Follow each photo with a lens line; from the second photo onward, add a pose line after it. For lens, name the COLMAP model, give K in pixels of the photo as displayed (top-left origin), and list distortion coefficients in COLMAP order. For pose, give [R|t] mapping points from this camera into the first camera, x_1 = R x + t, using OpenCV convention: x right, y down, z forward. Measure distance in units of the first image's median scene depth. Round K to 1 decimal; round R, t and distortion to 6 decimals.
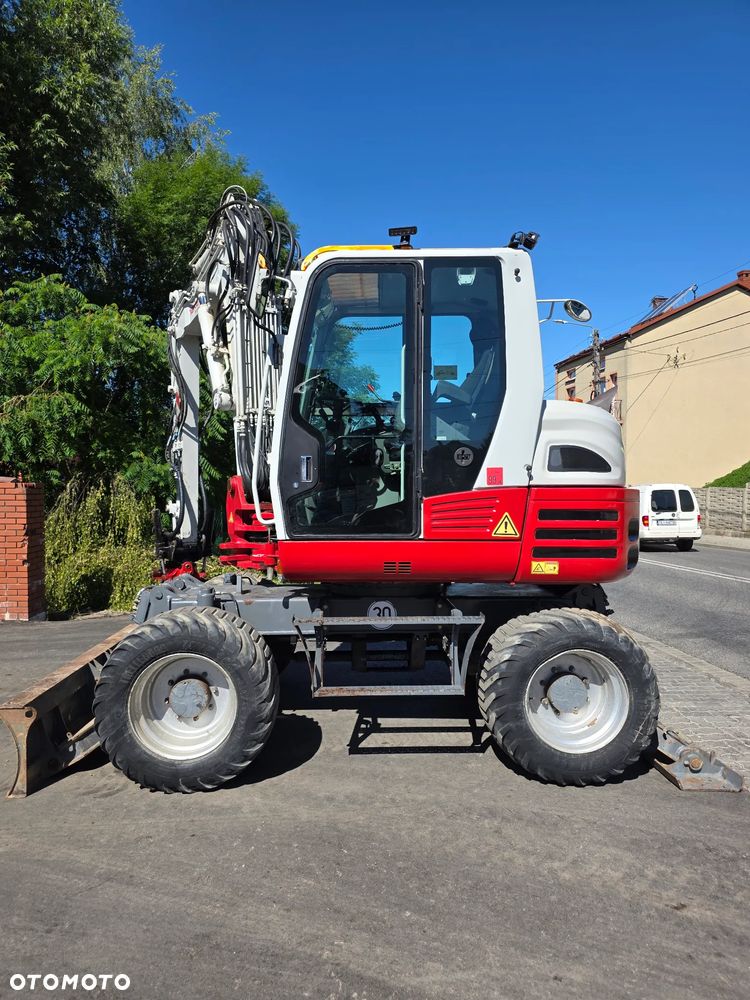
lens RADIAL K [[671.4, 0, 364.6], [0, 671.4, 490.7], [0, 0, 1]] dist [0.052254, -0.043044]
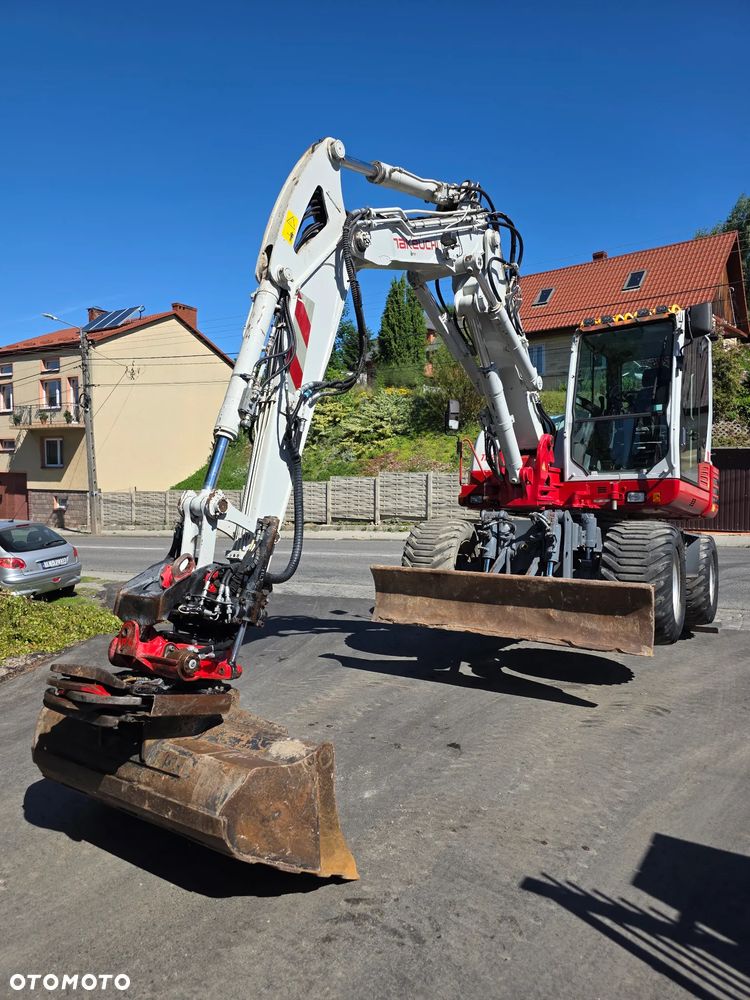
lens RADIAL K [[671.4, 0, 372.9], [0, 671.4, 501.3], [0, 0, 1]] dist [0.052254, -0.043044]
pose [[0.581709, -0.018699, 0.813182, -2.030239], [0.014980, 0.999812, 0.012274, 0.046077], [-0.813259, 0.005042, 0.581880, 0.679659]]
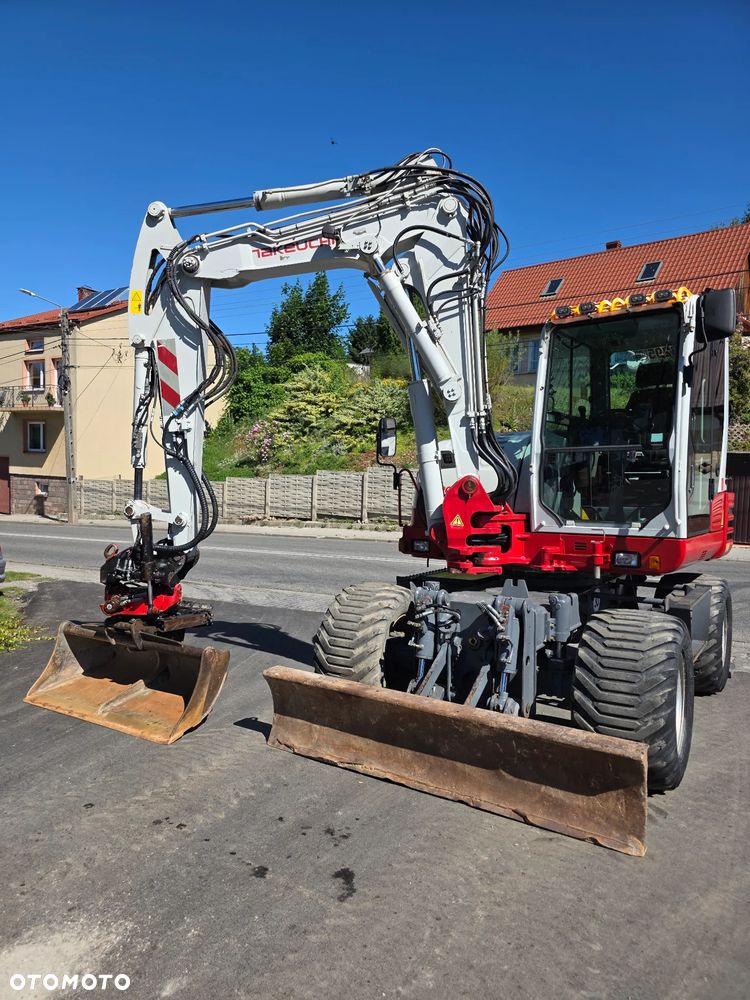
lens RADIAL K [[671.4, 0, 374.0], [0, 671.4, 489.1], [0, 0, 1]] dist [0.052254, -0.043044]
pose [[0.592277, 0.003552, 0.805726, -1.433369], [-0.013968, 0.999885, 0.005860, -0.007160], [-0.805613, -0.014725, 0.592259, 0.787814]]
